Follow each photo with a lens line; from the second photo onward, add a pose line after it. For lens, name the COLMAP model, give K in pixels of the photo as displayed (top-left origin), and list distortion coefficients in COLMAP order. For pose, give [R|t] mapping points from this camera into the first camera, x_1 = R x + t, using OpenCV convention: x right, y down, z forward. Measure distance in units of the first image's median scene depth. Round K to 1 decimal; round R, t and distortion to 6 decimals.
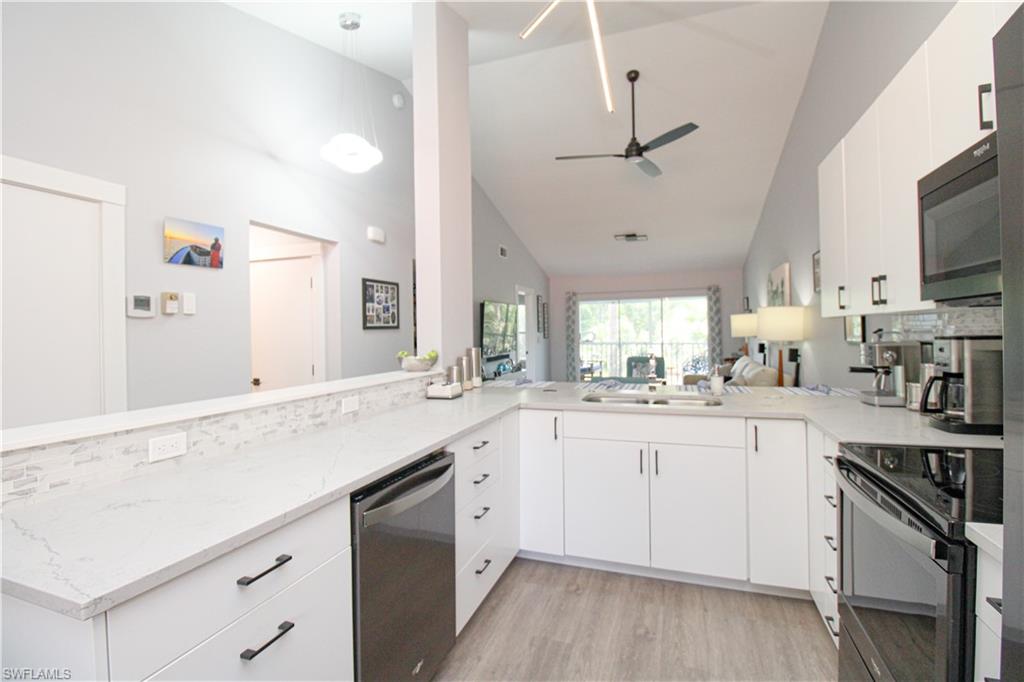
lens RADIAL K [[472.1, 0, 508.4], [0, 472.1, 333.6], [0, 0, 1]] dist [-0.001007, -0.012609]
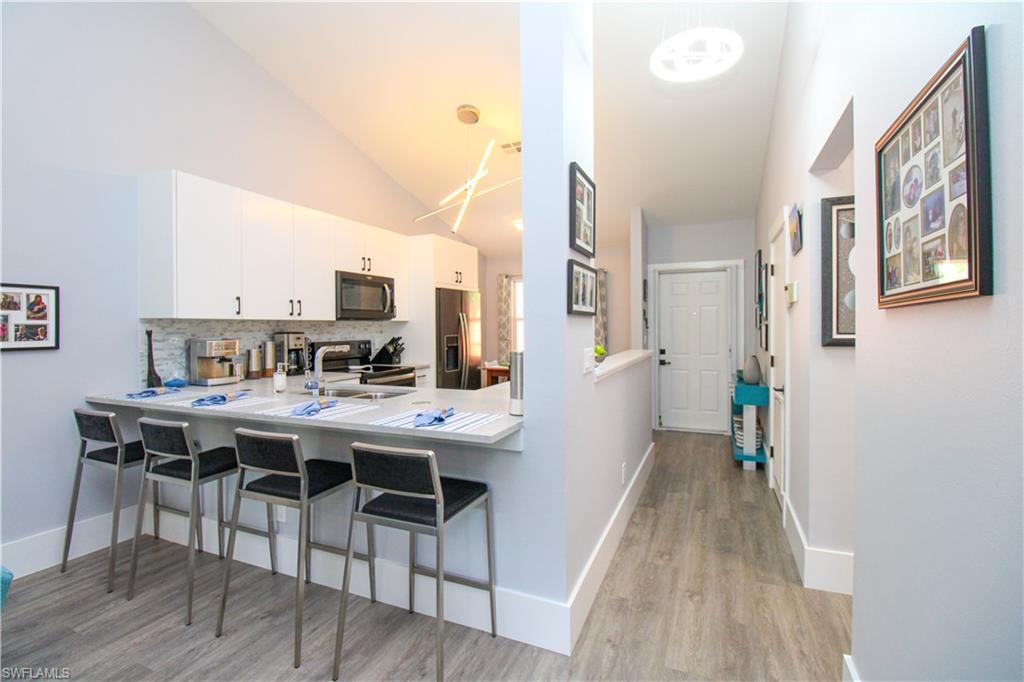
lens RADIAL K [[472.1, 0, 508.4], [0, 472.1, 333.6], [0, 0, 1]] dist [-0.001007, -0.012609]
pose [[-0.997717, 0.019511, 0.064655, -0.075405], [0.020699, 0.999628, 0.017760, -0.002860], [-0.064285, 0.019058, -0.997750, 1.238698]]
